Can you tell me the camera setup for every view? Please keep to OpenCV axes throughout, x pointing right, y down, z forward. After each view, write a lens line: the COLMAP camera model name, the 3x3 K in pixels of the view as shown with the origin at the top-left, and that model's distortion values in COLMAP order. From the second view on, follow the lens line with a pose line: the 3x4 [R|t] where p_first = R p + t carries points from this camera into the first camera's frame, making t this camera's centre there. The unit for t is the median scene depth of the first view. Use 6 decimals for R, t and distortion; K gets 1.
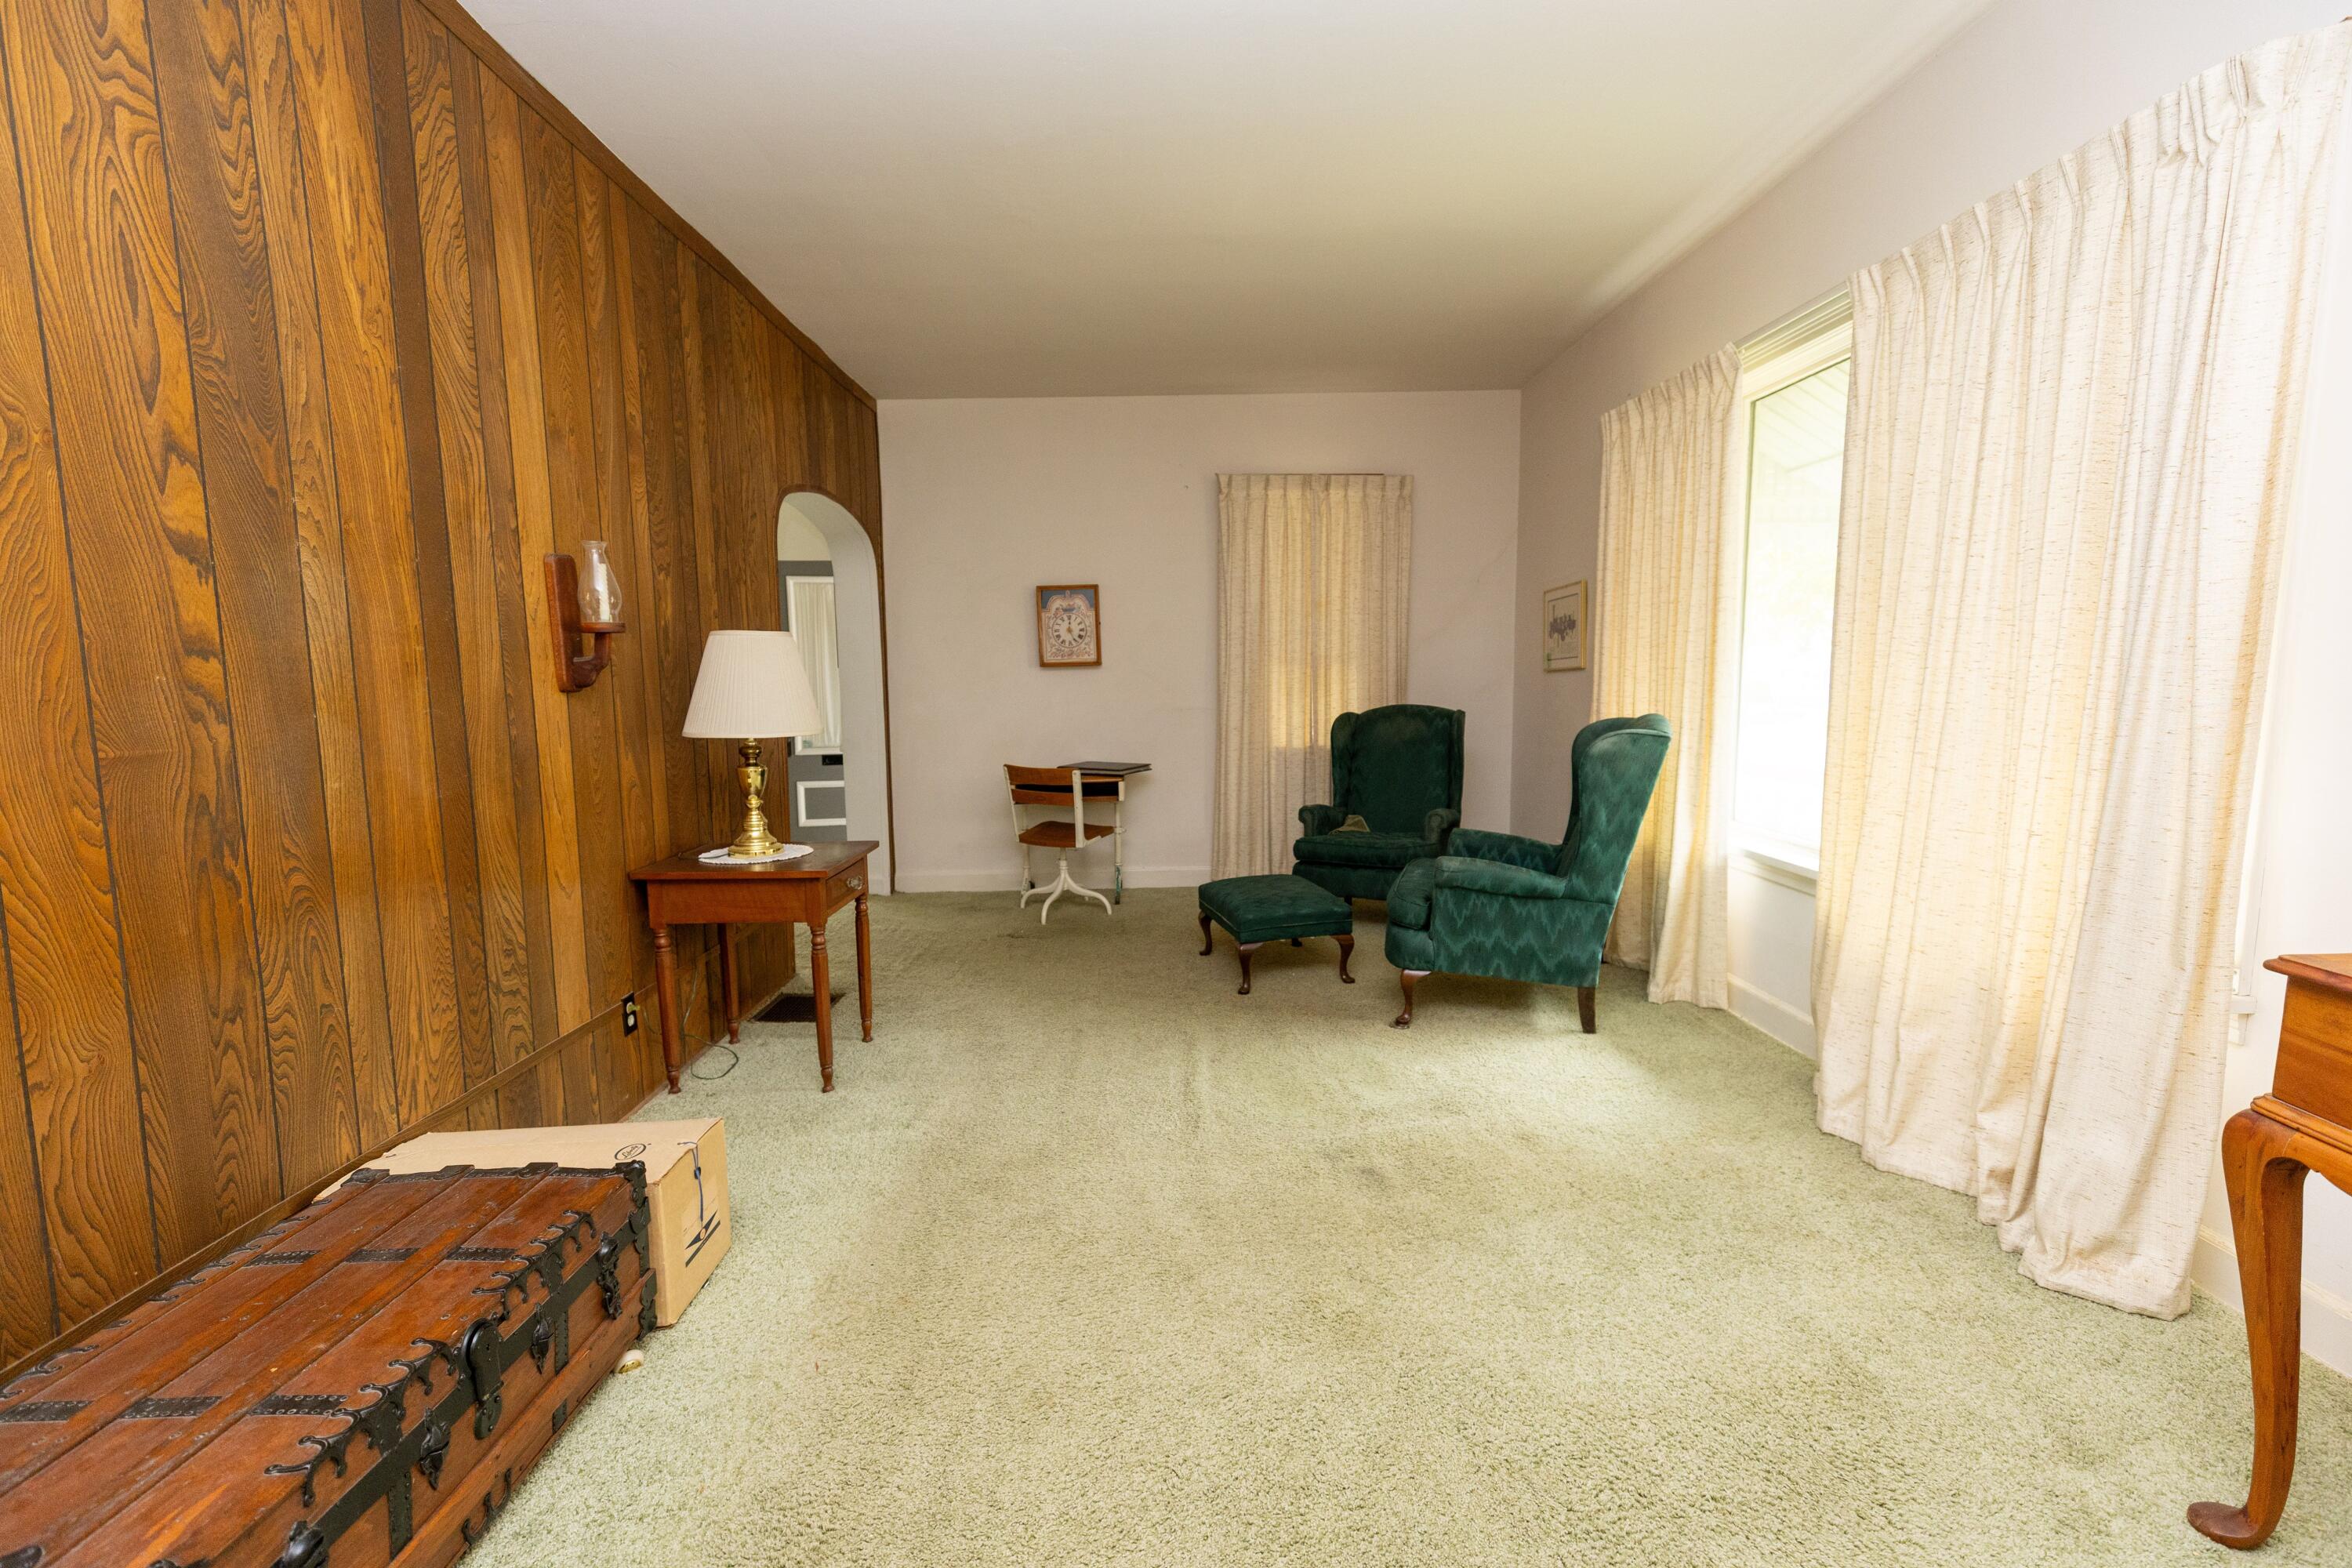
lens RADIAL K [[1046.6, 0, 1175.7], [0, 1046.6, 794.2], [0, 0, 1]] dist [0.004082, -0.000440]
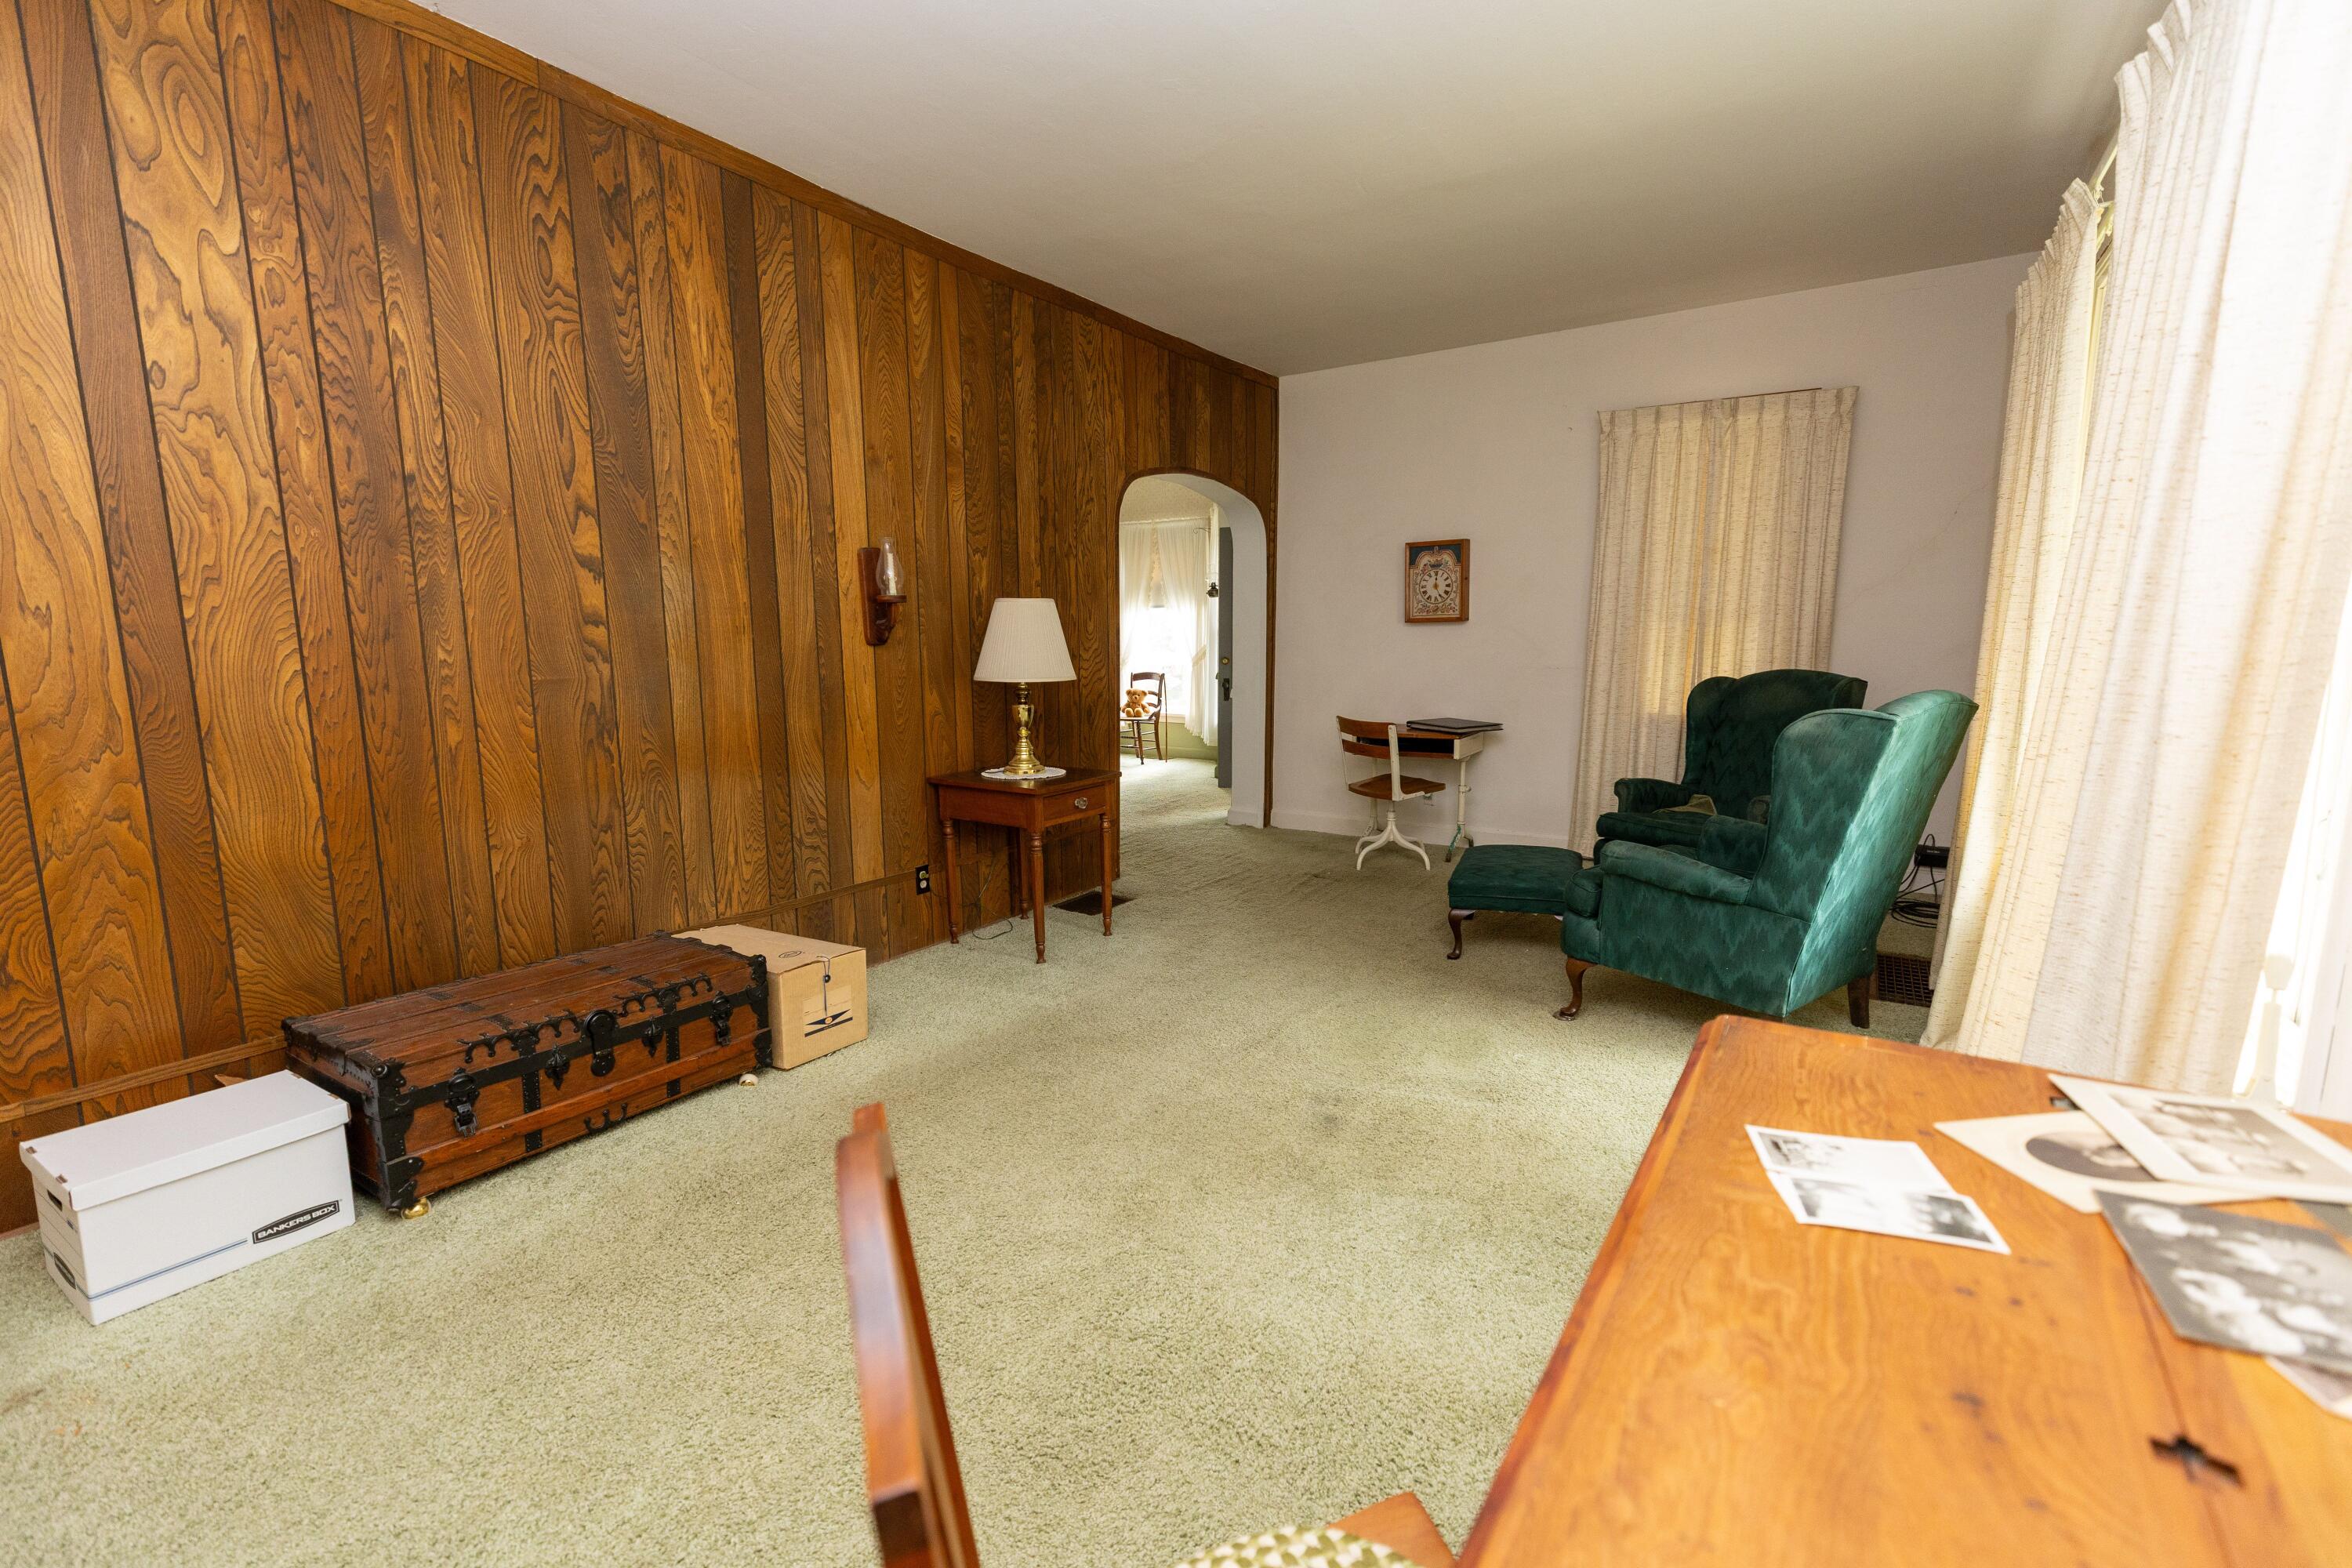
lens RADIAL K [[1046.6, 0, 1170.0], [0, 1046.6, 788.1], [0, 0, 1]] dist [0.004082, -0.000440]
pose [[0.823534, 0.090779, -0.559956, 0.565209], [-0.066856, 0.995765, 0.063105, -0.021002], [0.563314, -0.014533, 0.826115, 0.051888]]
